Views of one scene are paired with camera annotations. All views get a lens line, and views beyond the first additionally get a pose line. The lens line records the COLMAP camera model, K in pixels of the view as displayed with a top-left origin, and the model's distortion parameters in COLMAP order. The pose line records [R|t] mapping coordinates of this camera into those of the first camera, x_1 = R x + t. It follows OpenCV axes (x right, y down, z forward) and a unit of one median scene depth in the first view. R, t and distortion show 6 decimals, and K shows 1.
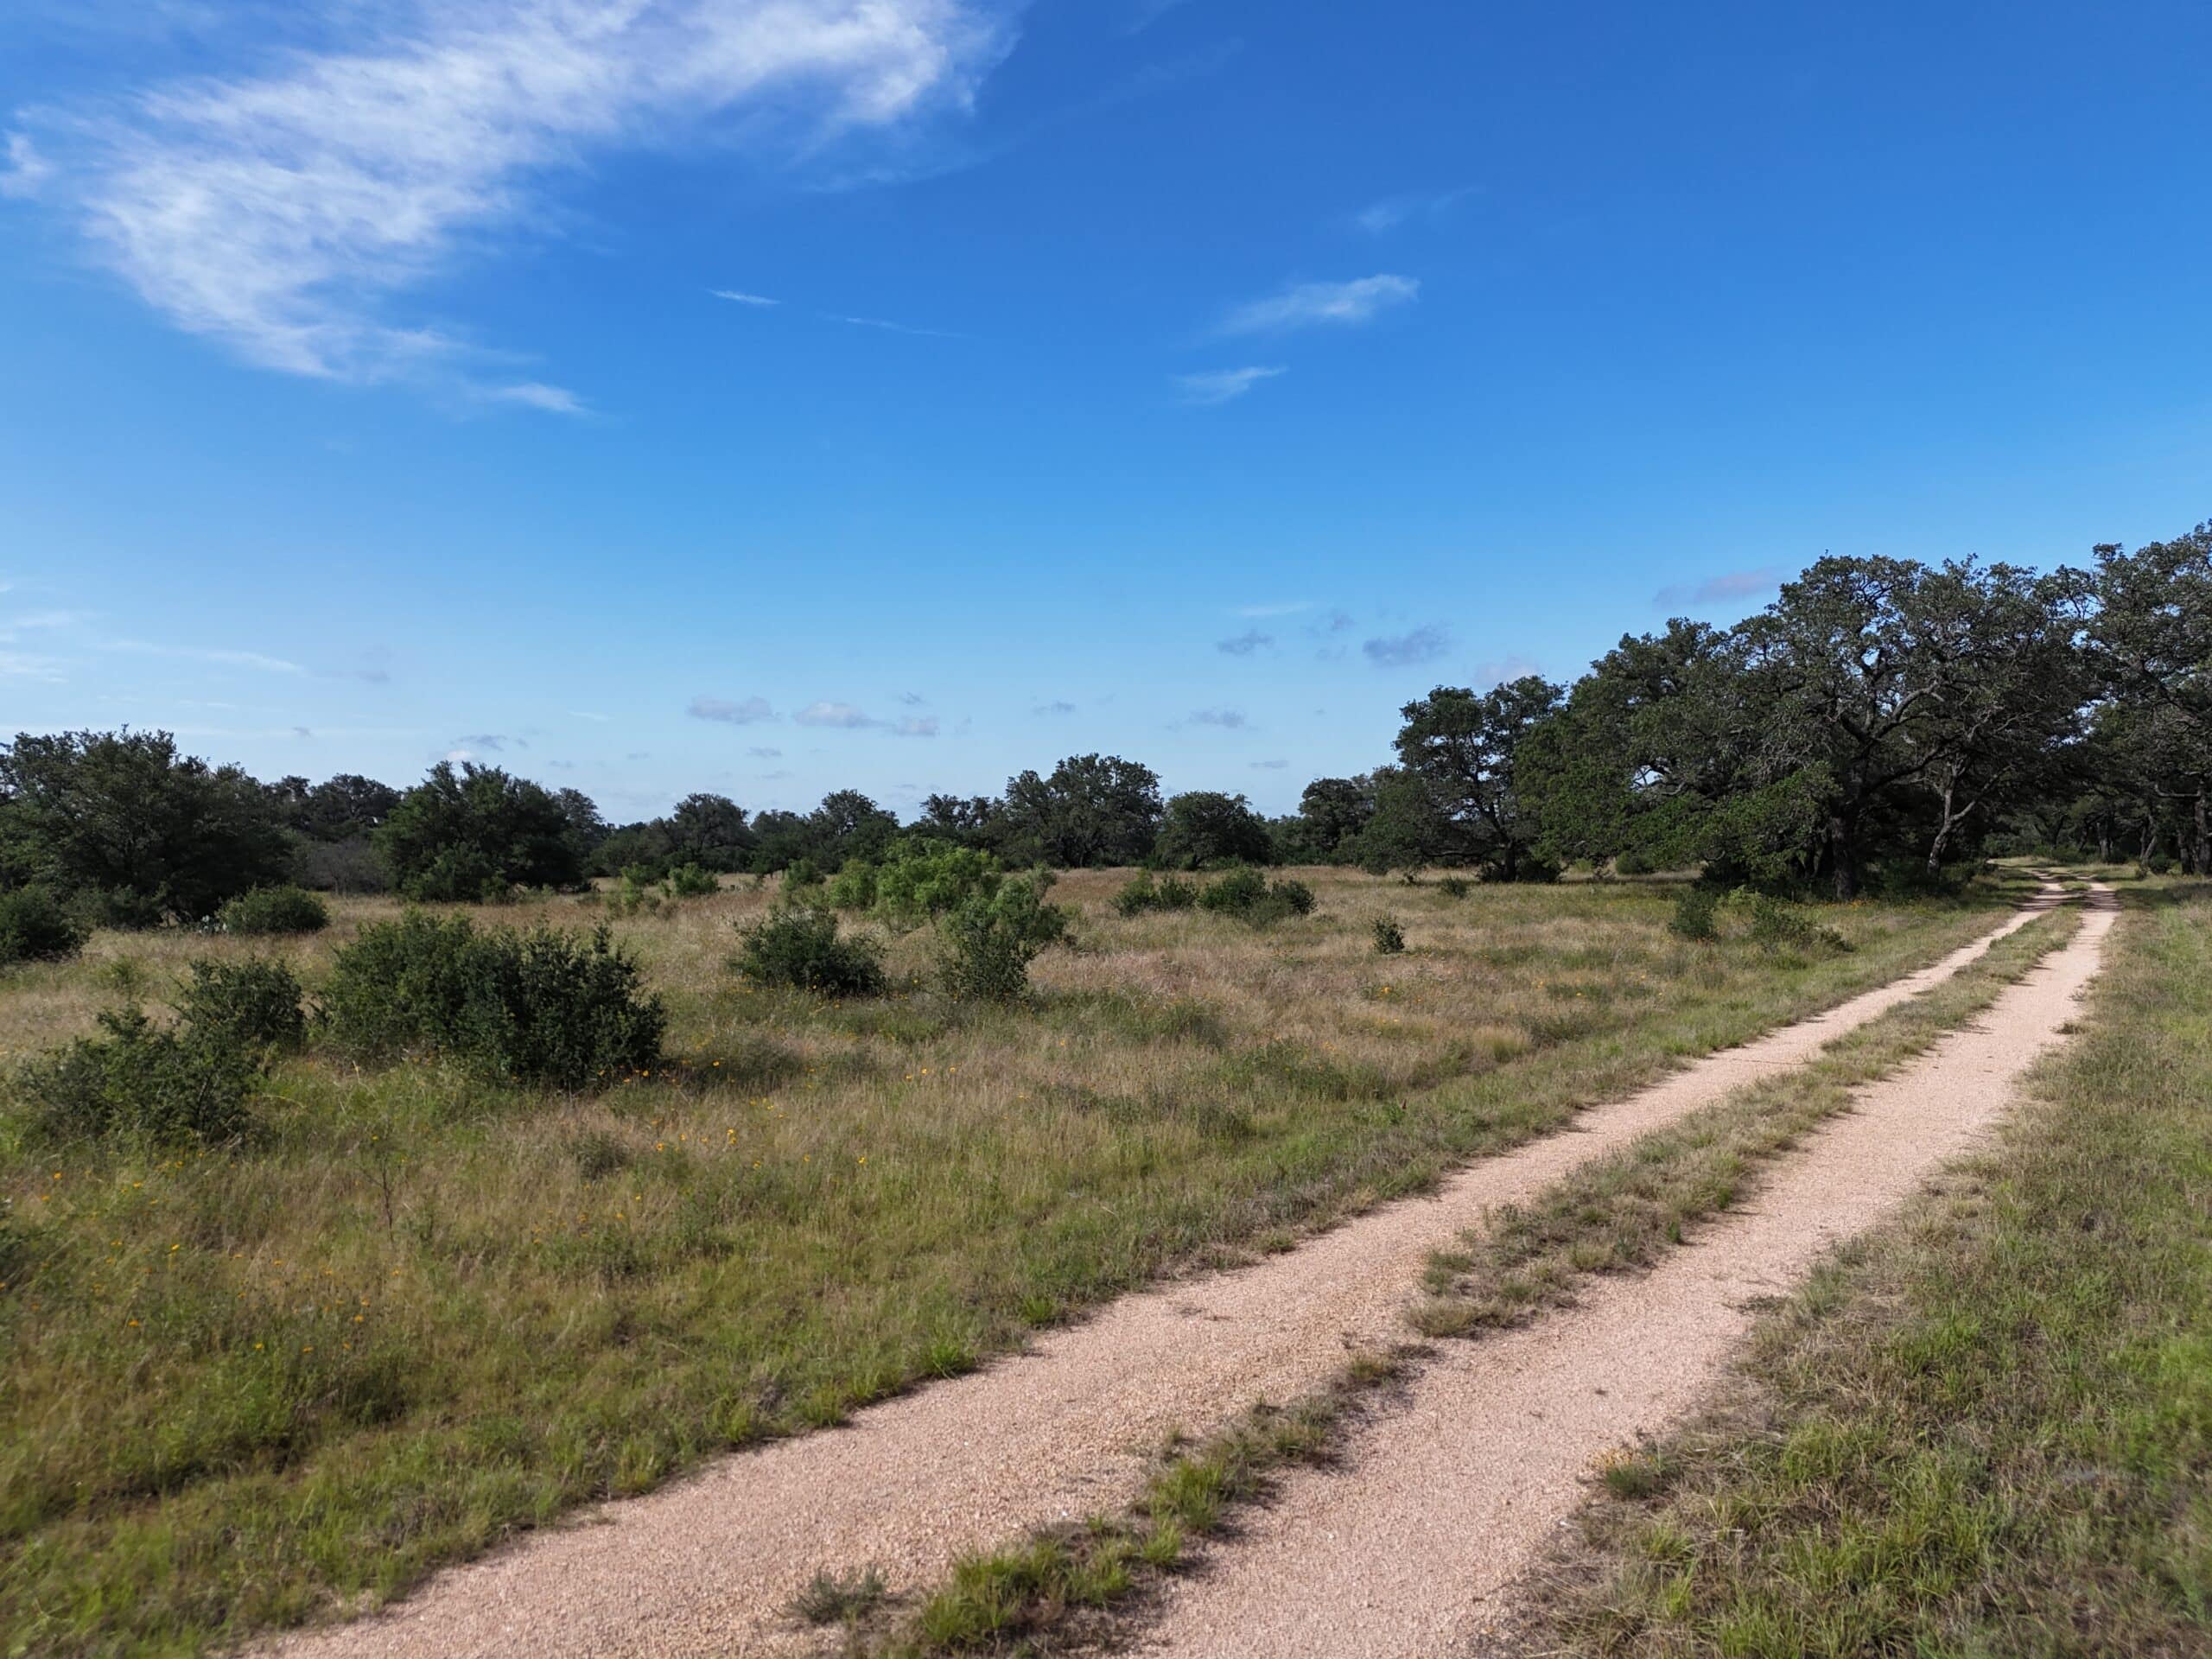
lens RADIAL K [[1608.6, 0, 1106.0], [0, 1608.6, 829.5], [0, 0, 1]] dist [0.068705, -0.076229]
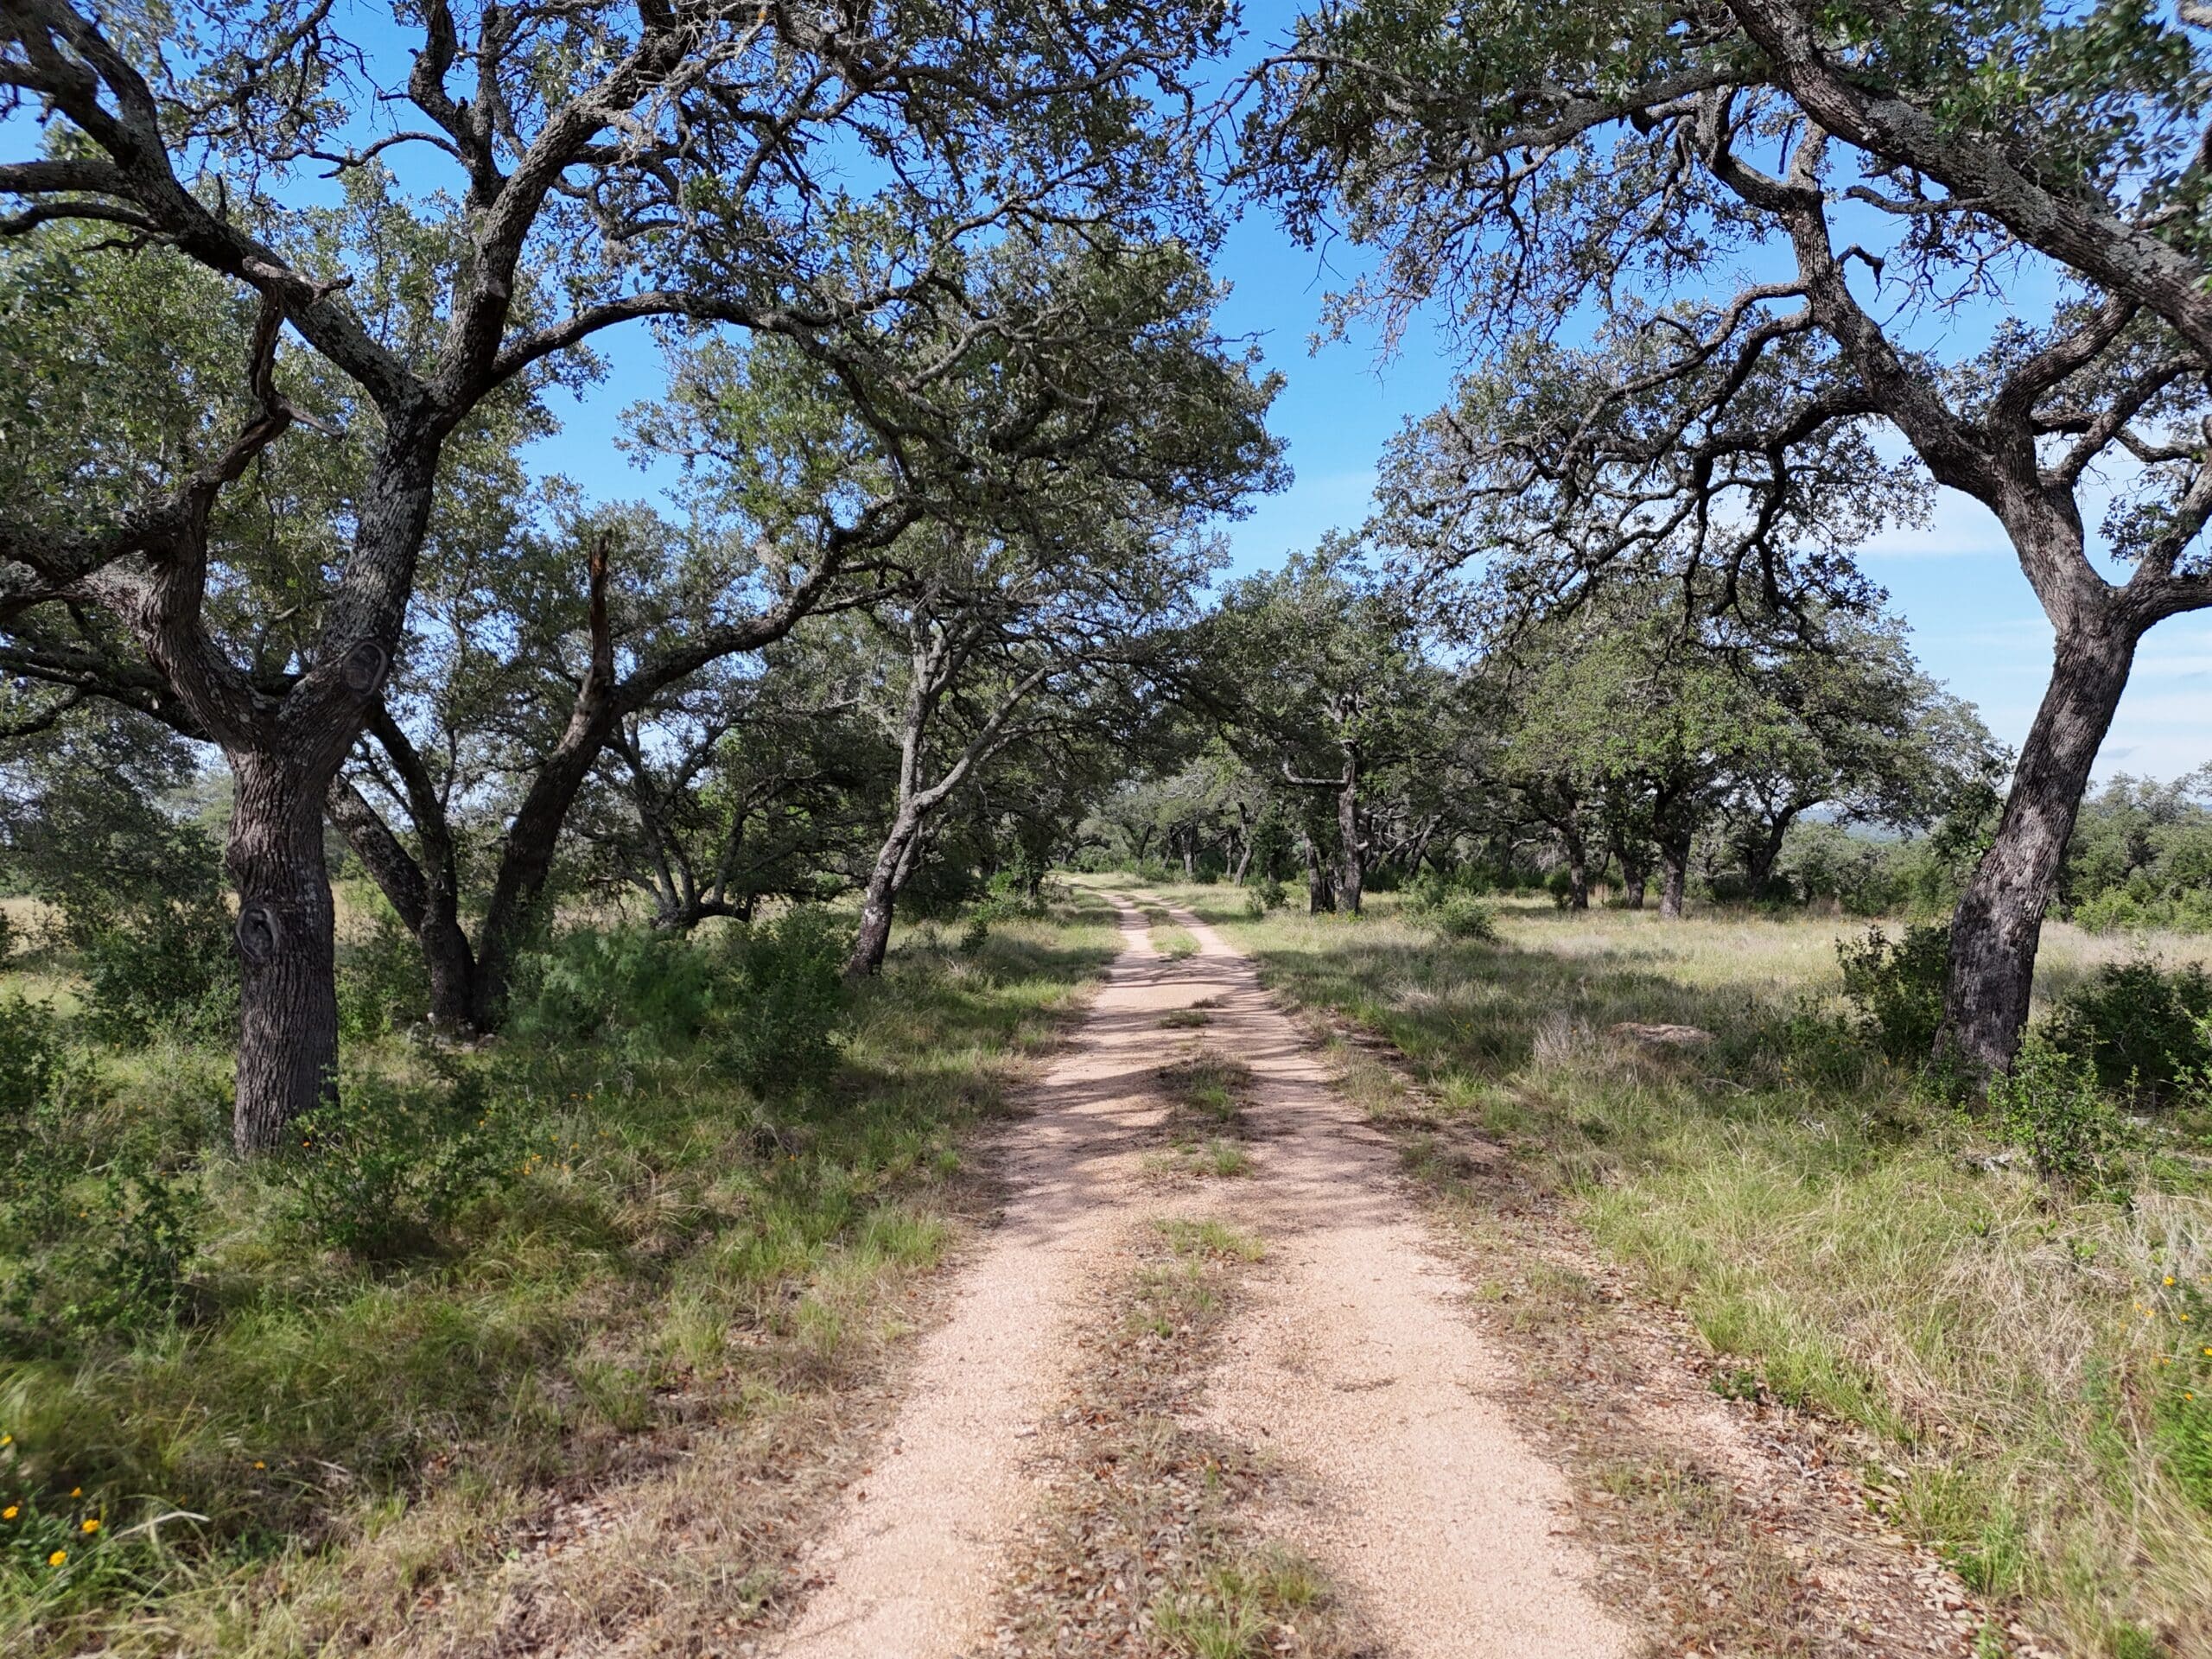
lens RADIAL K [[1608.6, 0, 1106.0], [0, 1608.6, 829.5], [0, 0, 1]] dist [0.068705, -0.076229]
pose [[0.875300, 0.007437, 0.483522, 0.225809], [-0.003229, 0.999949, -0.009535, 0.002326], [-0.483569, 0.006785, 0.875280, 0.388902]]
